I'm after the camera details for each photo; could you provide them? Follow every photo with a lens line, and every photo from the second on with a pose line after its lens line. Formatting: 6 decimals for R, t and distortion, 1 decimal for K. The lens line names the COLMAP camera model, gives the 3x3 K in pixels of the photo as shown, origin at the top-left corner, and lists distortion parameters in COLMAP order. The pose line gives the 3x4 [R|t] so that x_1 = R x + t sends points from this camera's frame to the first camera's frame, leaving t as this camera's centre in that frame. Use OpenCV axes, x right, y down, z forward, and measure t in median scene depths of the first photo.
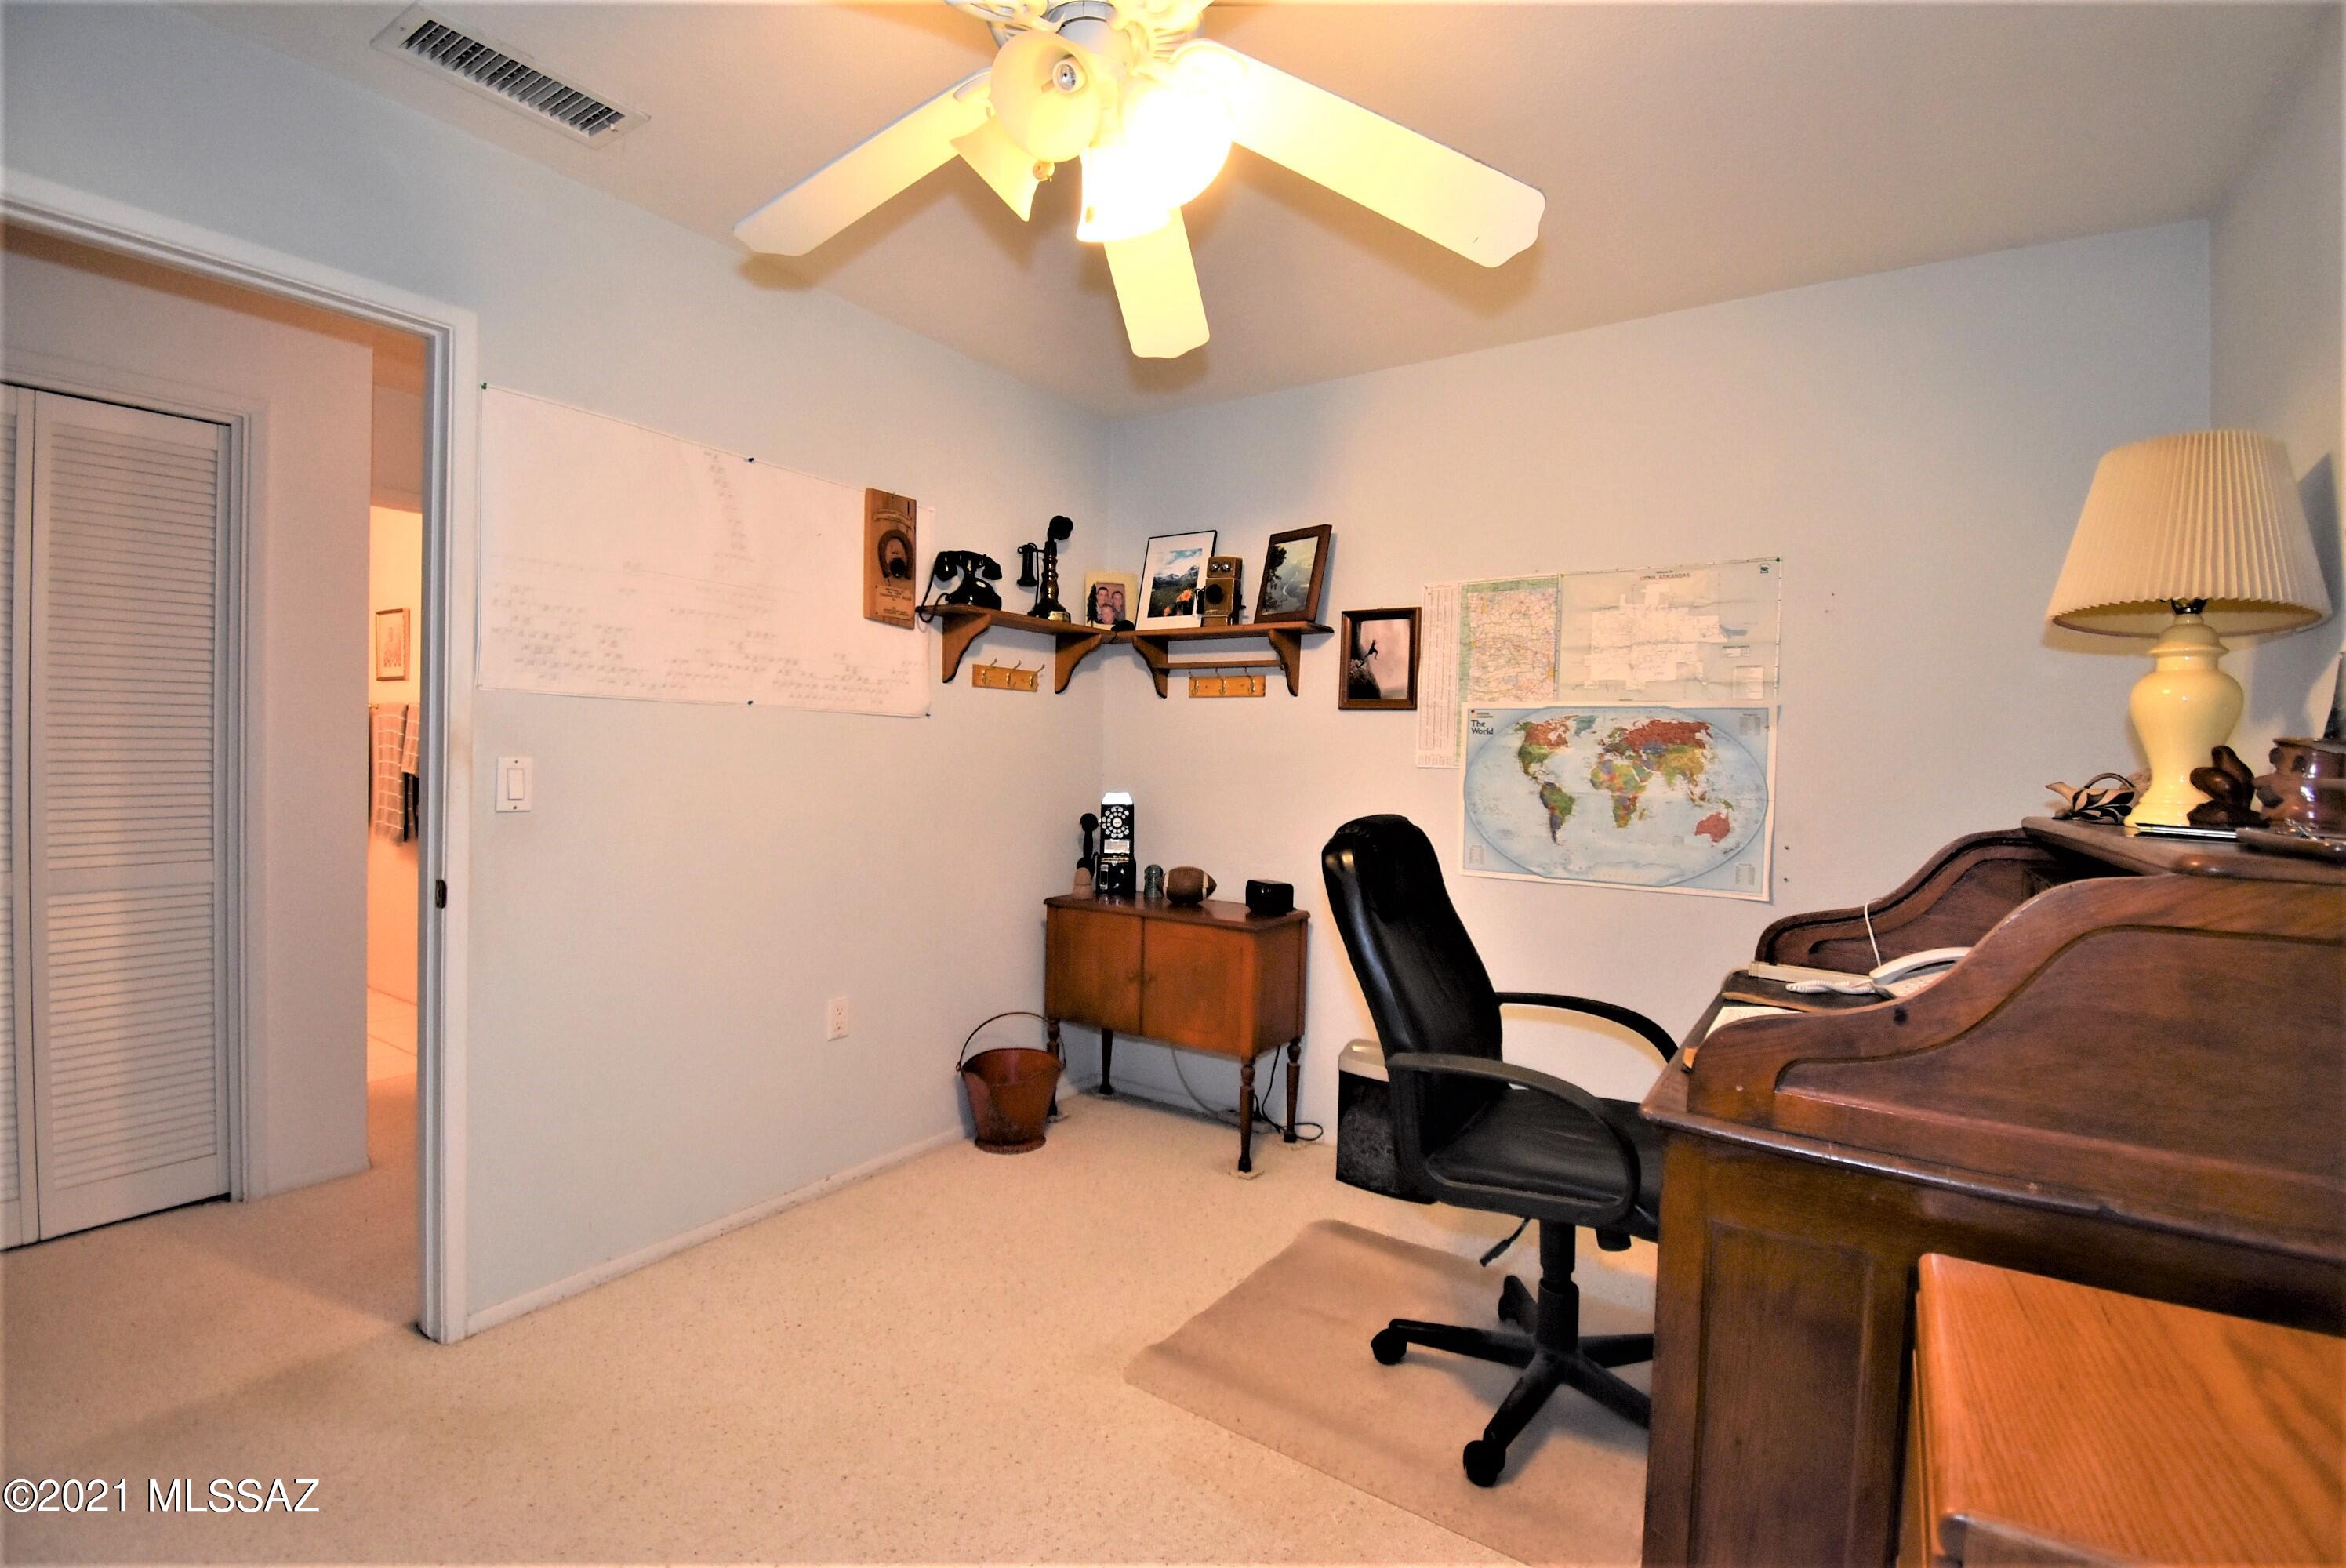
lens RADIAL K [[1050.5, 0, 1179.6], [0, 1050.5, 783.9], [0, 0, 1]] dist [-0.001967, -0.003577]
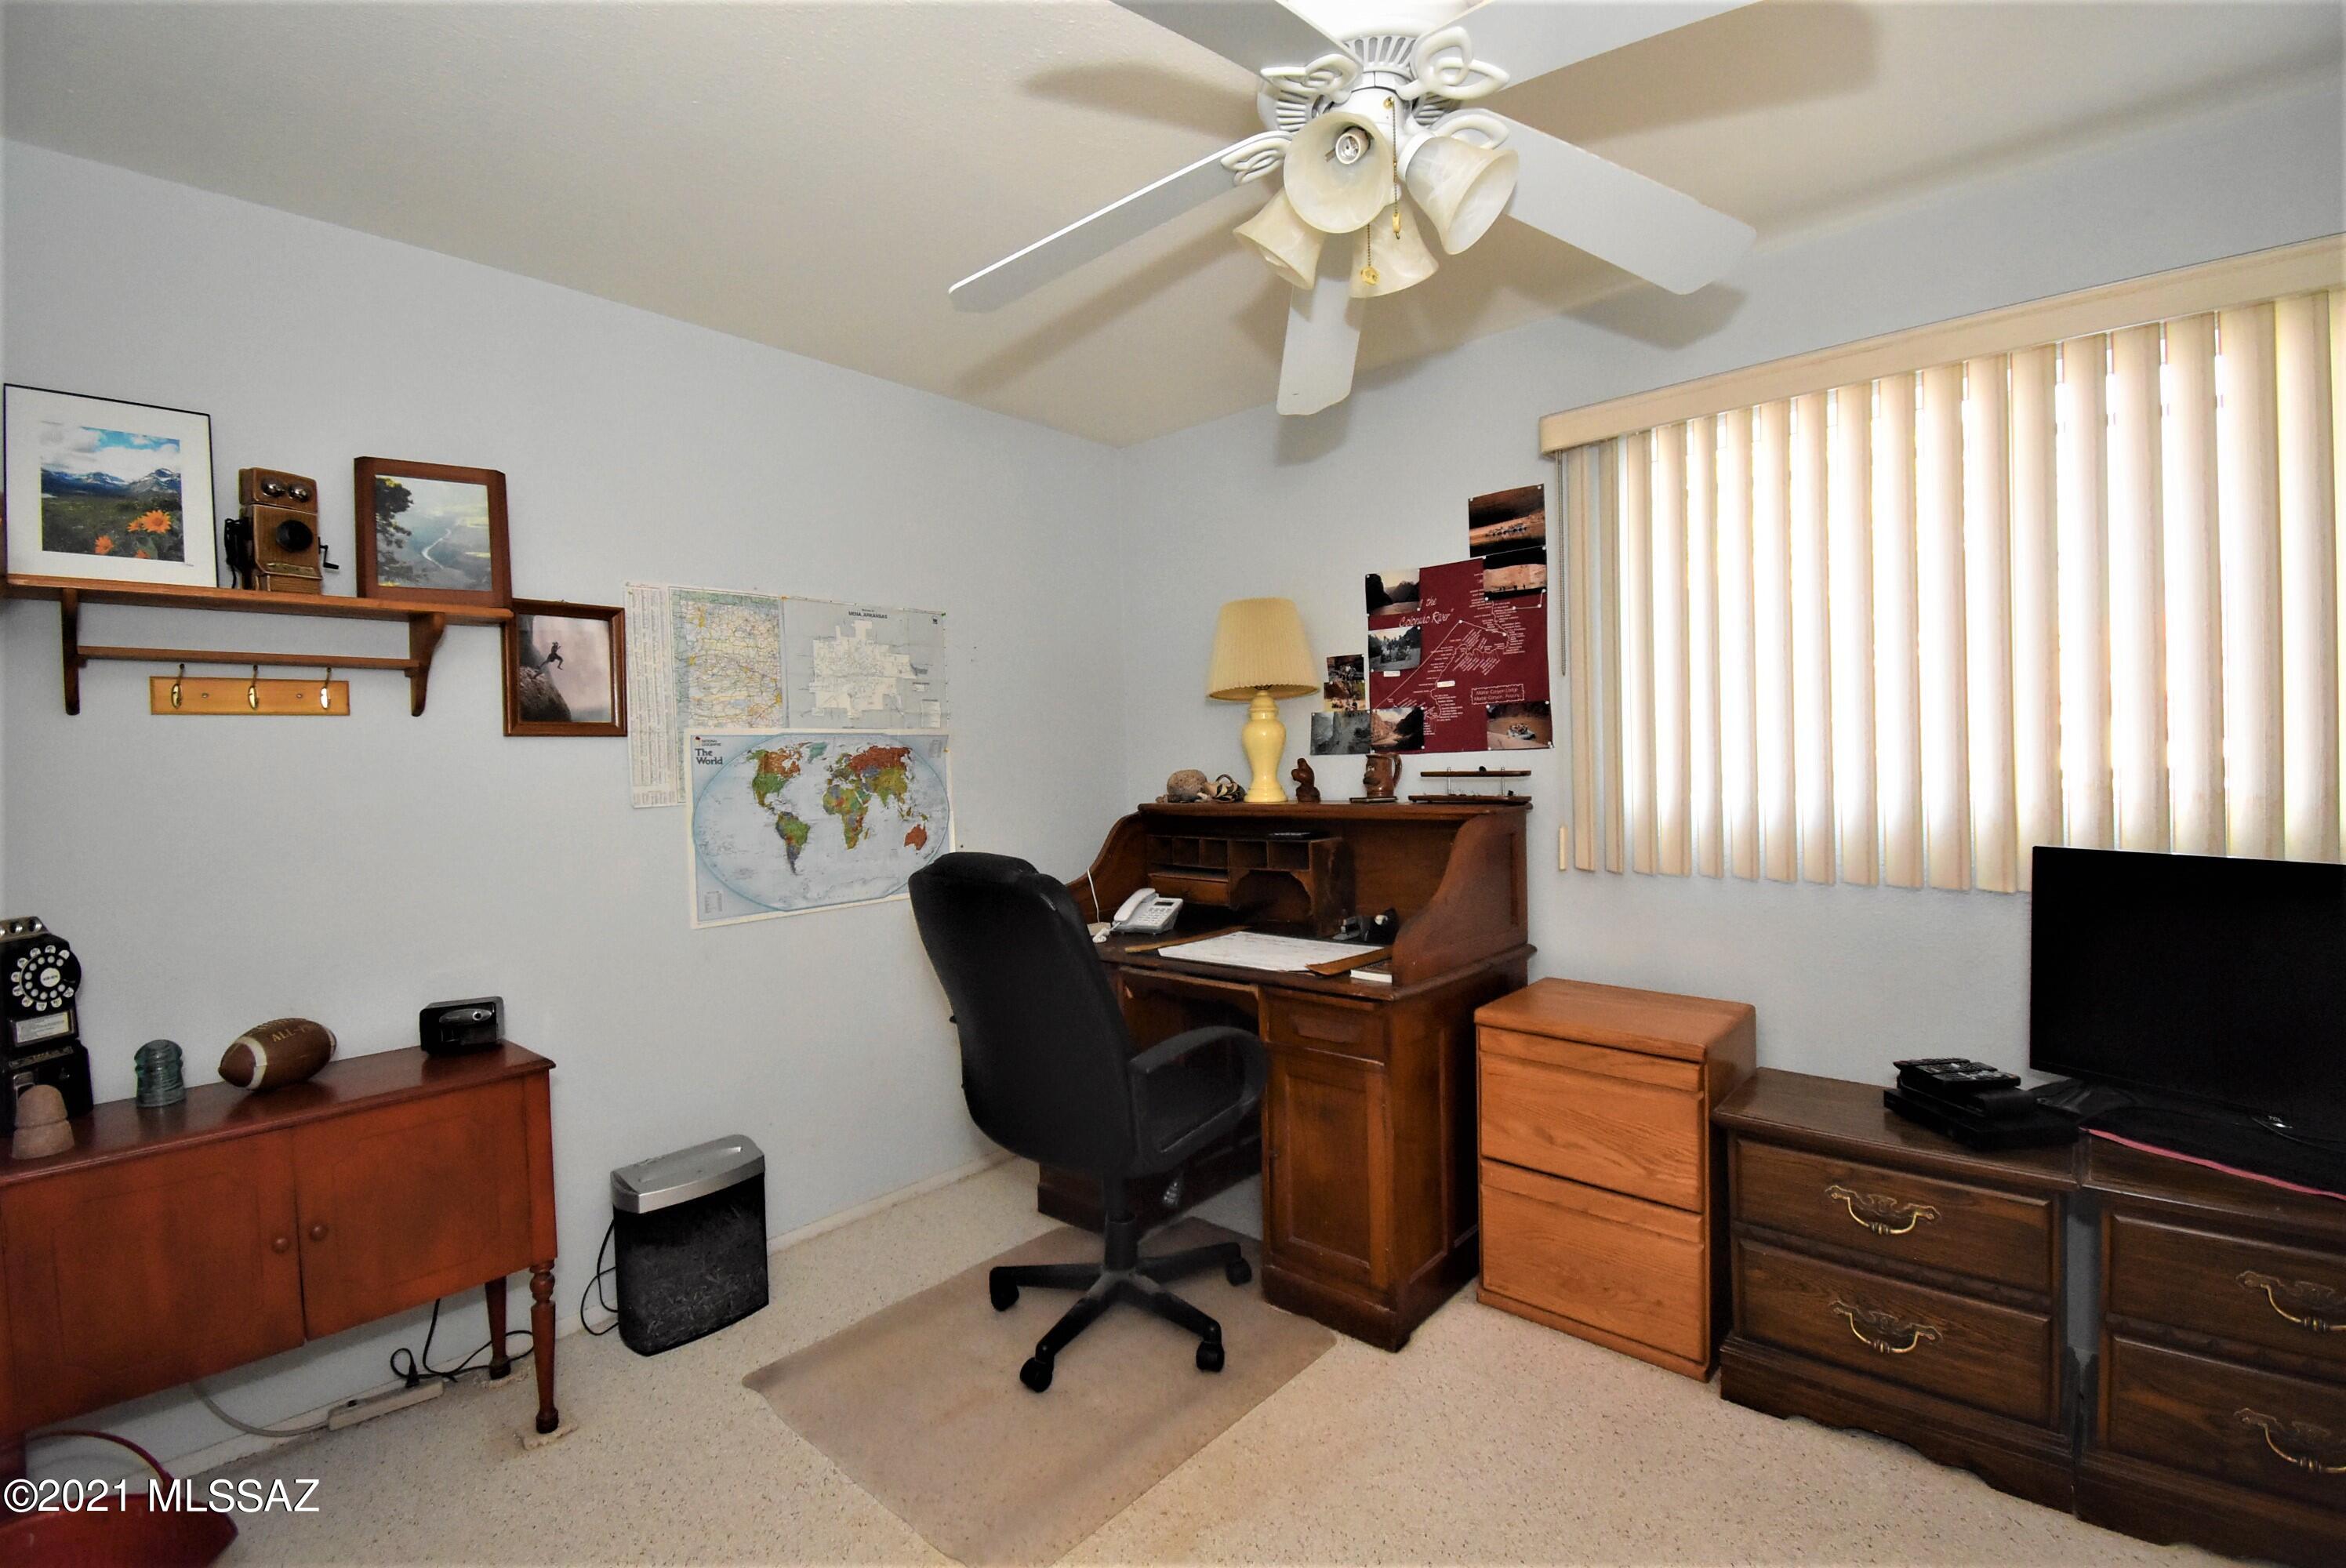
lens RADIAL K [[1050.5, 0, 1180.1], [0, 1050.5, 778.6], [0, 0, 1]] dist [-0.001967, -0.003577]
pose [[0.118165, -0.048702, 0.991799, -0.547059], [0.059237, 0.997363, 0.041918, -0.049933], [-0.991226, 0.053798, 0.120739, 0.514642]]
